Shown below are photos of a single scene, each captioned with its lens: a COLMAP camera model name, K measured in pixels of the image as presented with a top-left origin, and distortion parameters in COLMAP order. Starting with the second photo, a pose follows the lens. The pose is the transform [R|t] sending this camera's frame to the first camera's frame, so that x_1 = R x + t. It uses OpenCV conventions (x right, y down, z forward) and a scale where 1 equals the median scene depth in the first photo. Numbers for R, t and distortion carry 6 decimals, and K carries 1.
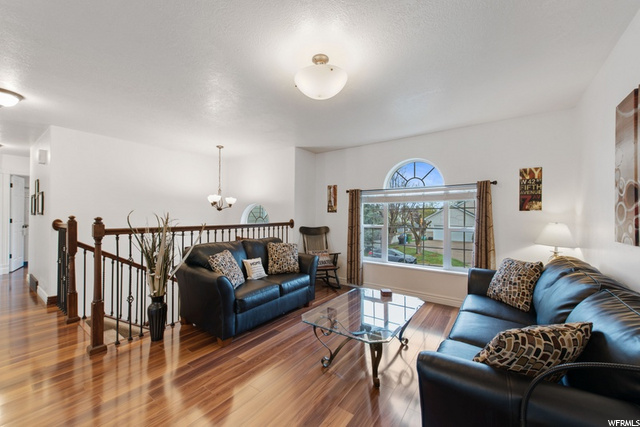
lens RADIAL K [[255.9, 0, 317.3], [0, 255.9, 215.3], [0, 0, 1]] dist [0.010980, -0.001105]
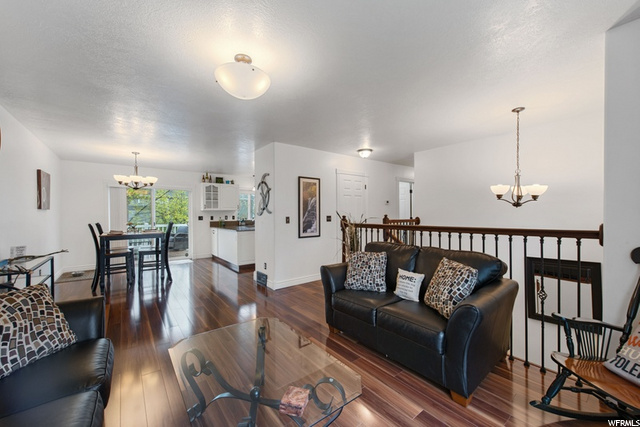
lens RADIAL K [[255.9, 0, 322.7], [0, 255.9, 216.0], [0, 0, 1]] dist [0.010980, -0.001105]
pose [[-0.296515, -0.000090, -0.955028, 0.427565], [-0.000164, 1.000000, -0.000044, 0.005508], [0.955028, 0.000144, -0.296515, 0.772115]]
